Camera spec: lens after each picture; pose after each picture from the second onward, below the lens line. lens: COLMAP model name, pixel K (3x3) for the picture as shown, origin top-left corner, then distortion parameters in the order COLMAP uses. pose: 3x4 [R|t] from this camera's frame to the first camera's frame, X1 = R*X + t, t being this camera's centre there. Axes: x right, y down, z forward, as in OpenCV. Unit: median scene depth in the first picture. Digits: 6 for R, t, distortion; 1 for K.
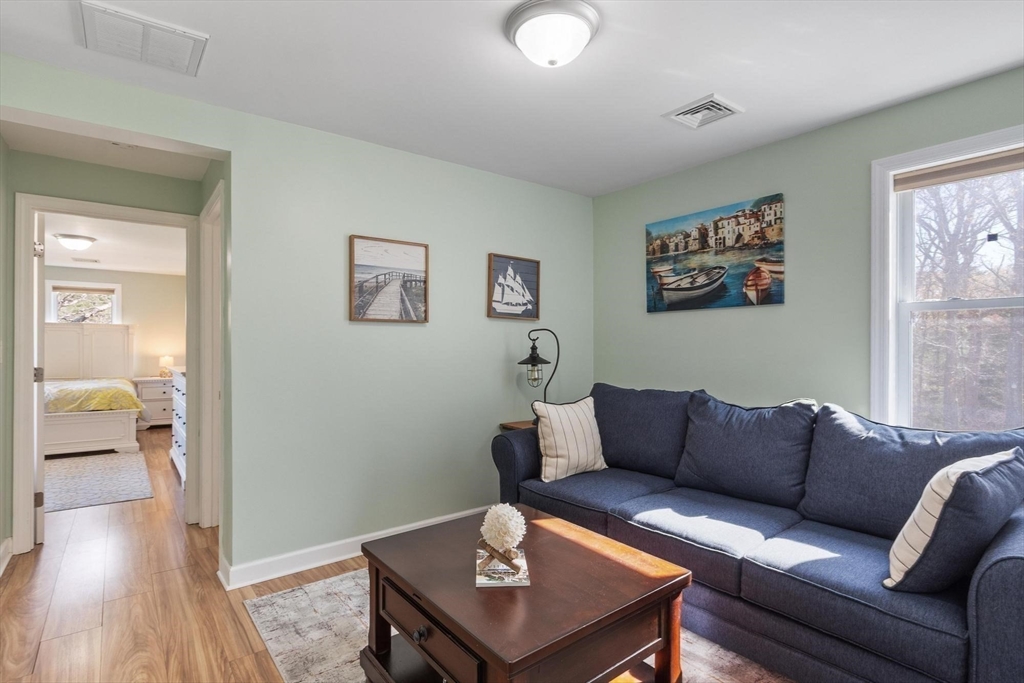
lens RADIAL K [[506.8, 0, 506.1], [0, 506.8, 346.1], [0, 0, 1]] dist [-0.002751, -0.001611]
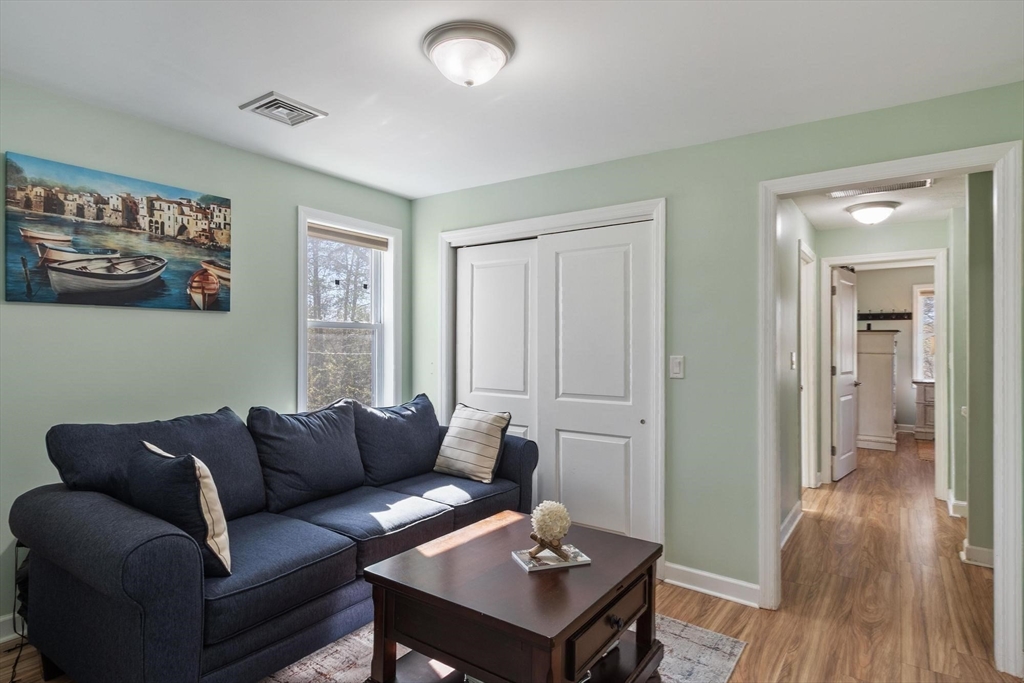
lens RADIAL K [[525.9, 0, 514.1], [0, 525.9, 347.6], [0, 0, 1]] dist [-0.004105, -0.001635]
pose [[-0.284423, -0.001263, 0.958698, -0.549717], [0.002636, 0.999994, 0.002100, -0.013869], [-0.958695, 0.003124, -0.284418, 0.708276]]
